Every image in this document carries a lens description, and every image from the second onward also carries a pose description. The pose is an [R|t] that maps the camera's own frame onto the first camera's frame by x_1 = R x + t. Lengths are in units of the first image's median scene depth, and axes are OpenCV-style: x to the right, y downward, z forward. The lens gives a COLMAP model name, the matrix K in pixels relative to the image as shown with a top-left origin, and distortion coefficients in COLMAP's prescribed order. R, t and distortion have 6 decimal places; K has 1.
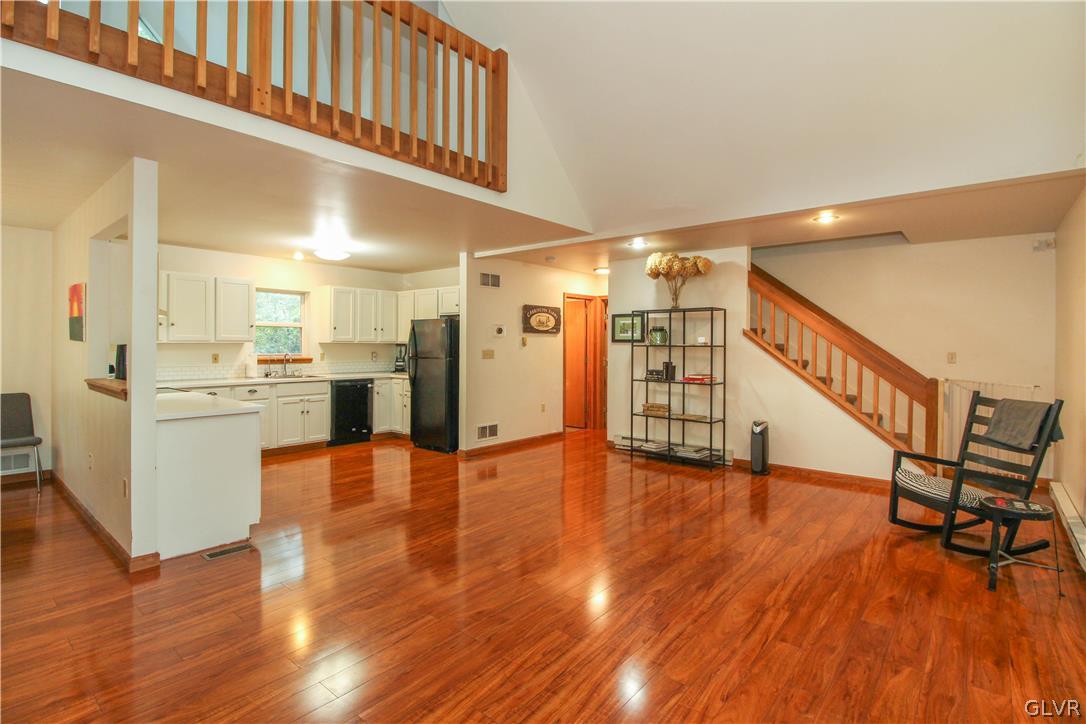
lens RADIAL K [[517.0, 0, 551.3], [0, 517.0, 347.6], [0, 0, 1]] dist [-0.006346, -0.002325]
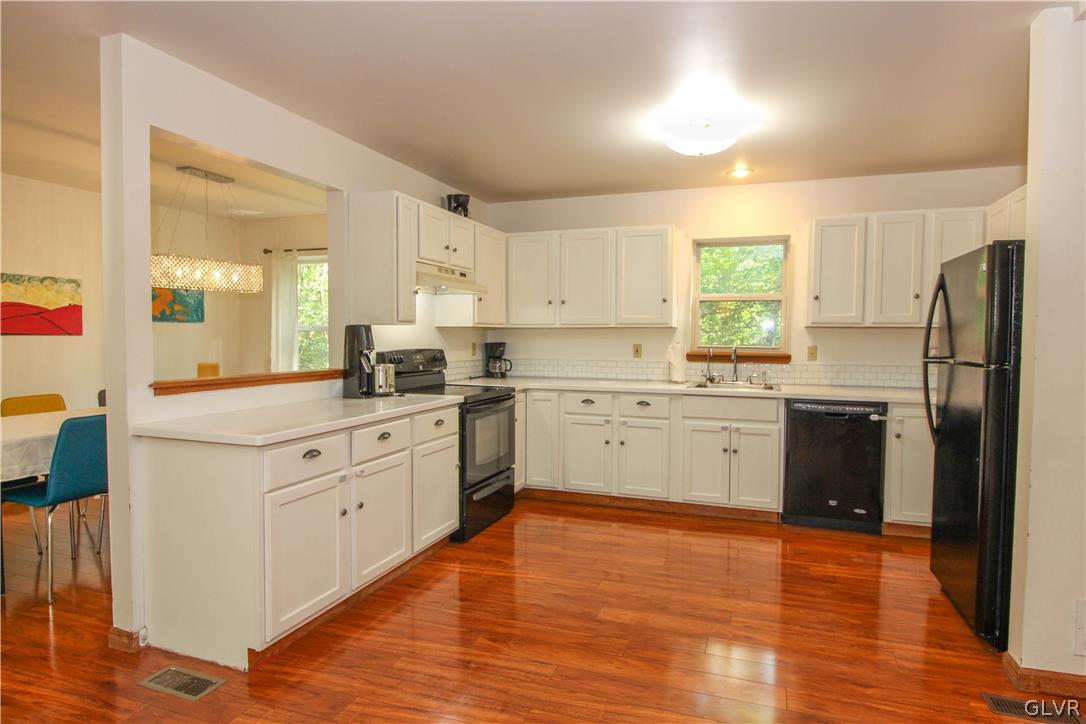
lens RADIAL K [[600.9, 0, 556.3], [0, 600.9, 360.2], [0, 0, 1]] dist [-0.007252, -0.004985]
pose [[0.343889, 0.035270, -0.938348, 0.055543], [-0.012897, 0.999377, 0.032837, 0.008552], [0.938922, 0.000810, 0.344130, 0.575336]]
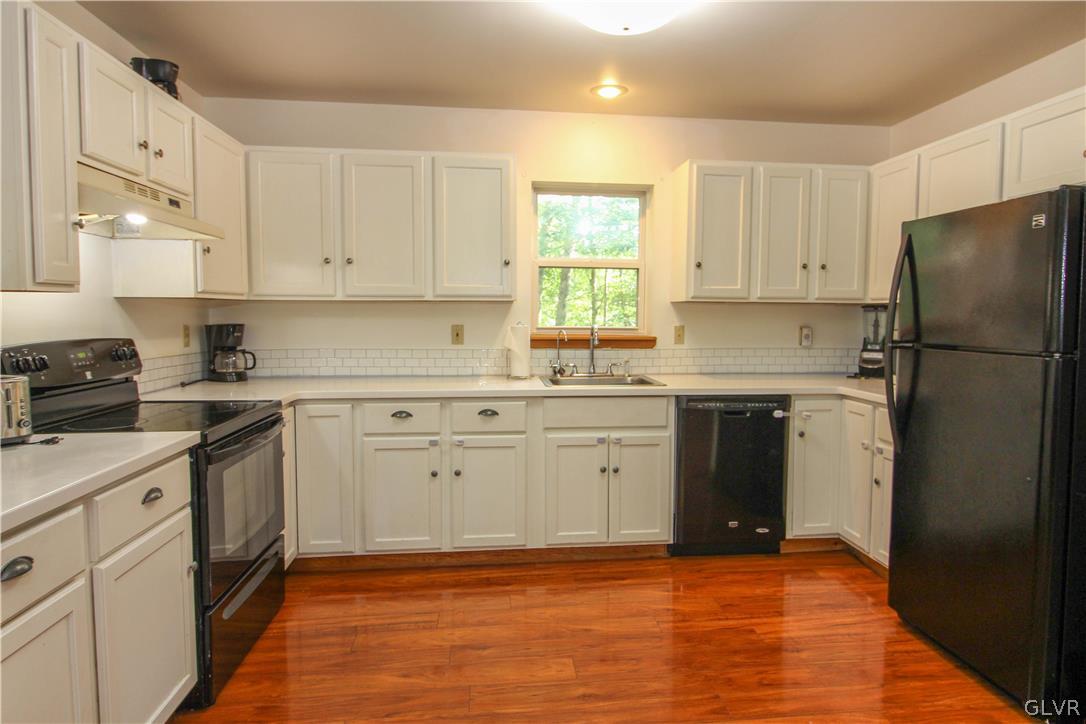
lens RADIAL K [[641.3, 0, 569.6], [0, 641.3, 352.2], [0, 0, 1]] dist [0.000962, -0.012964]
pose [[0.724794, 0.041114, -0.687738, -0.149948], [-0.008413, 0.998672, 0.050835, 0.006285], [0.688915, -0.031059, 0.724177, 0.587375]]
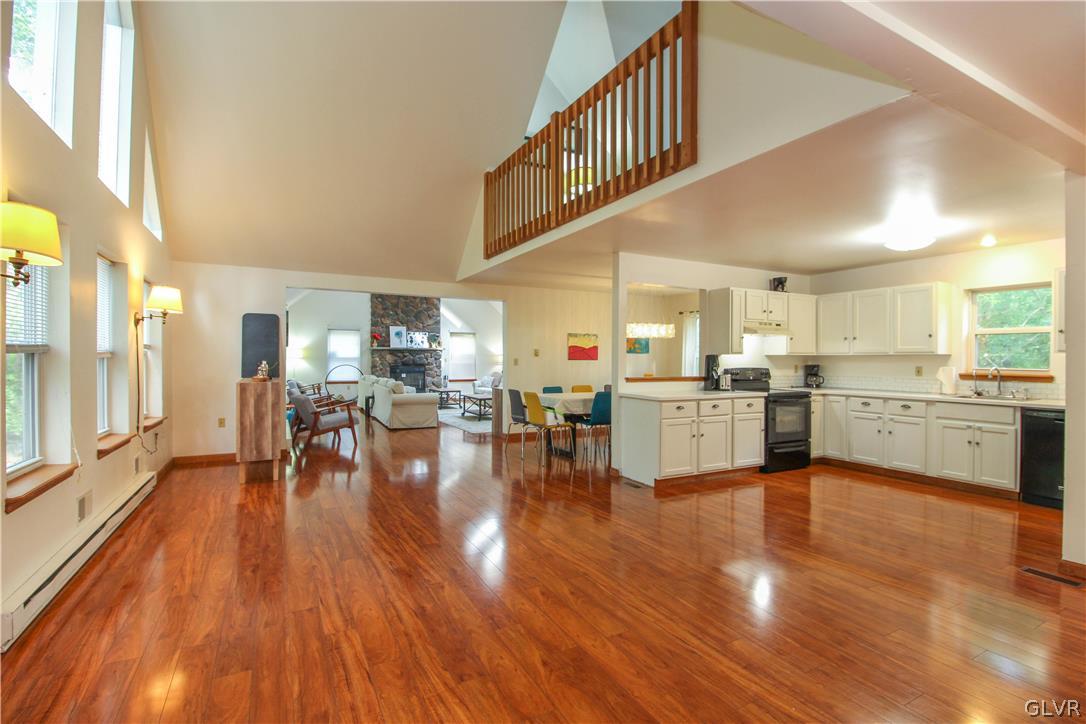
lens RADIAL K [[517.0, 0, 543.4], [0, 517.0, 352.9], [0, 0, 1]] dist [-0.006346, -0.002325]
pose [[-0.387700, -0.017533, -0.921619, 0.457112], [-0.016435, 0.999792, -0.012107, 0.009617], [0.921639, 0.010453, -0.387908, 0.671317]]
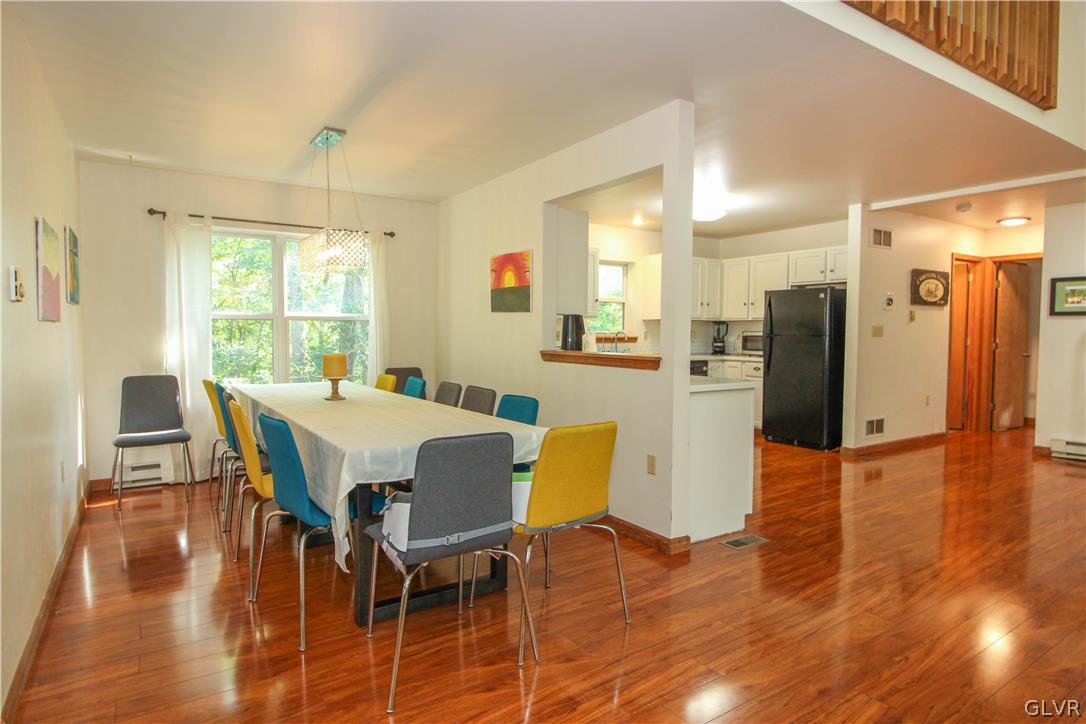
lens RADIAL K [[600.9, 0, 546.3], [0, 600.9, 354.5], [0, 0, 1]] dist [-0.007252, -0.004985]
pose [[0.954657, 0.009064, -0.297569, -0.321894], [-0.000296, 0.999565, 0.029499, 0.021151], [0.297707, -0.028074, 0.954245, -0.039660]]
